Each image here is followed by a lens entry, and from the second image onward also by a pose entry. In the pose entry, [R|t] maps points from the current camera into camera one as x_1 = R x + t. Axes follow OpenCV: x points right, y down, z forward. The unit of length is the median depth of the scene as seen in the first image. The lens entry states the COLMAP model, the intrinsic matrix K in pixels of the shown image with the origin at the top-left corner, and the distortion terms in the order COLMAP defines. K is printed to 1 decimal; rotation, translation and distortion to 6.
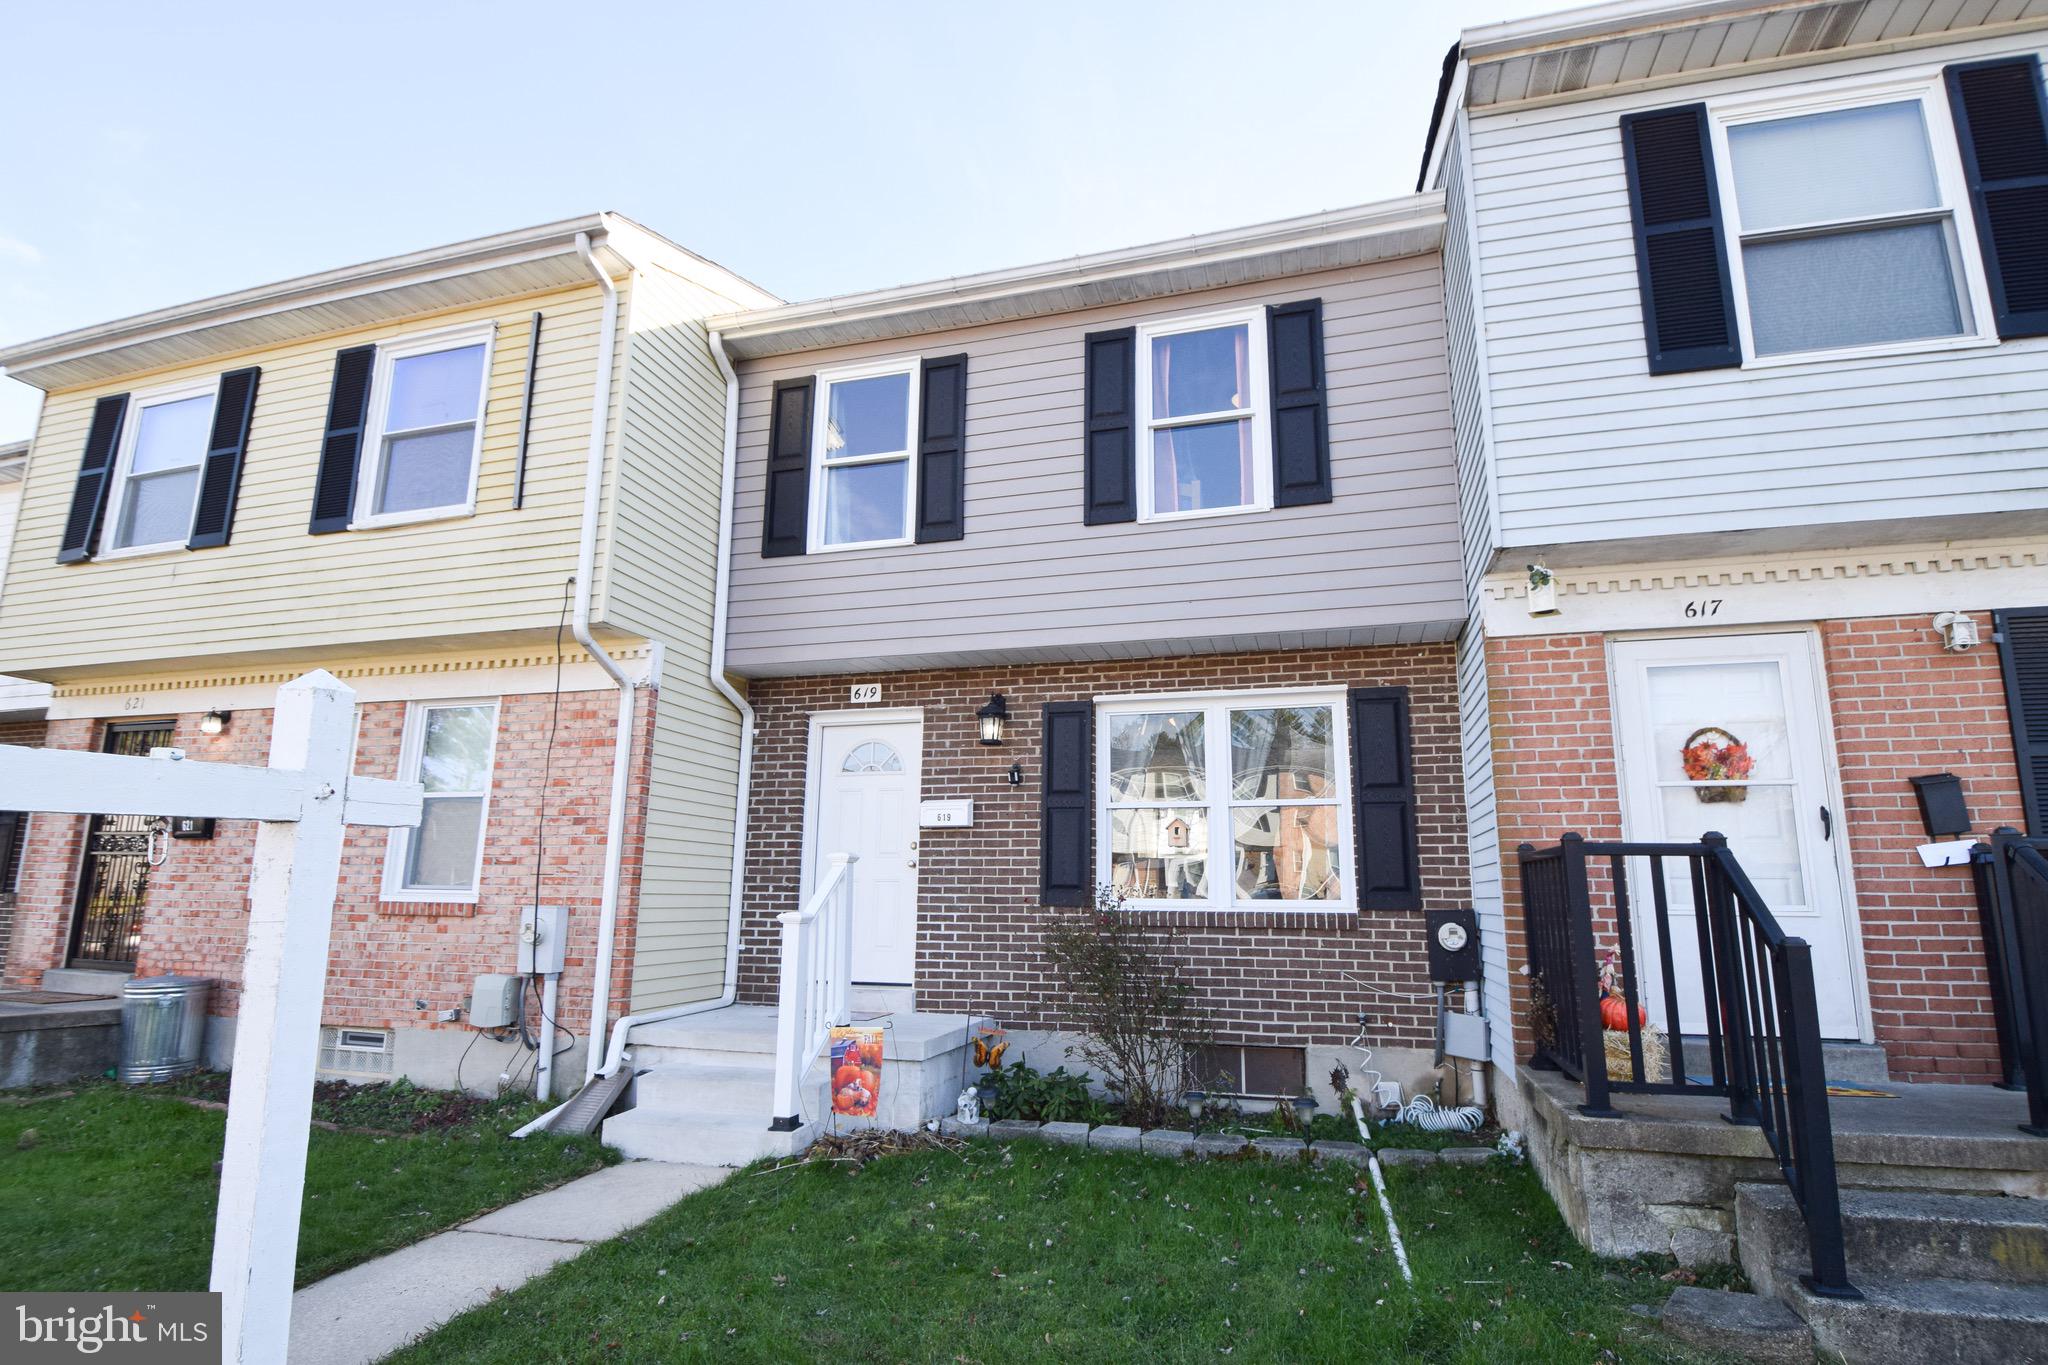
lens RADIAL K [[941.1, 0, 1024.3], [0, 941.1, 720.4], [0, 0, 1]] dist [0.016302, -0.022018]
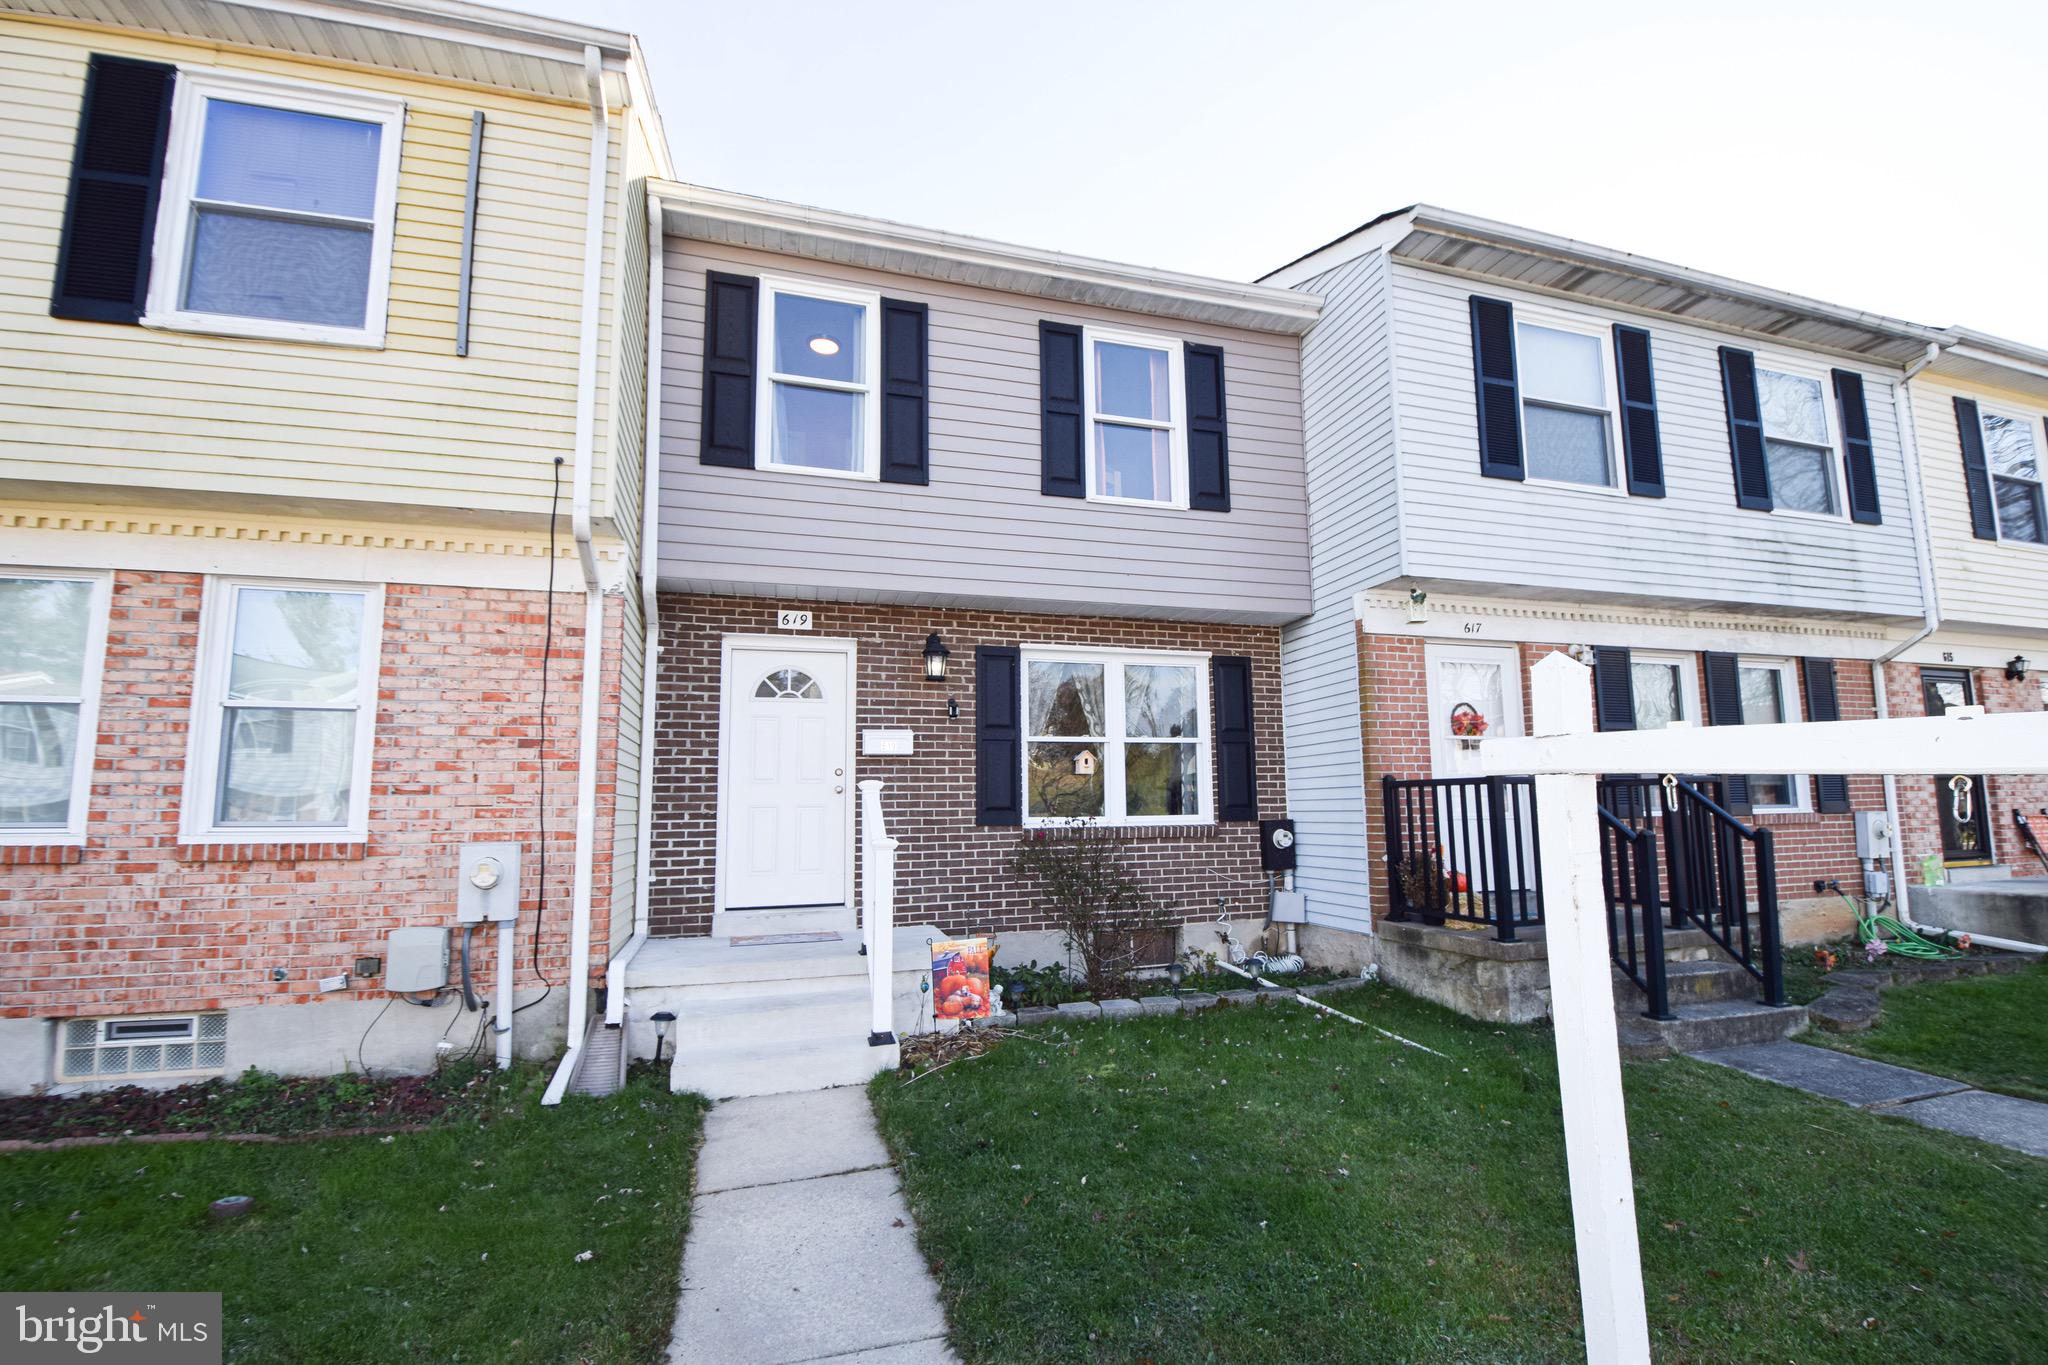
lens RADIAL K [[863.4, 0, 1030.5], [0, 863.4, 712.2], [0, 0, 1]] dist [0.013185, -0.020869]
pose [[0.852965, 0.039324, 0.520485, -0.480116], [-0.075525, 0.995963, 0.048523, 0.005866], [-0.516476, -0.080698, 0.852491, 0.095272]]
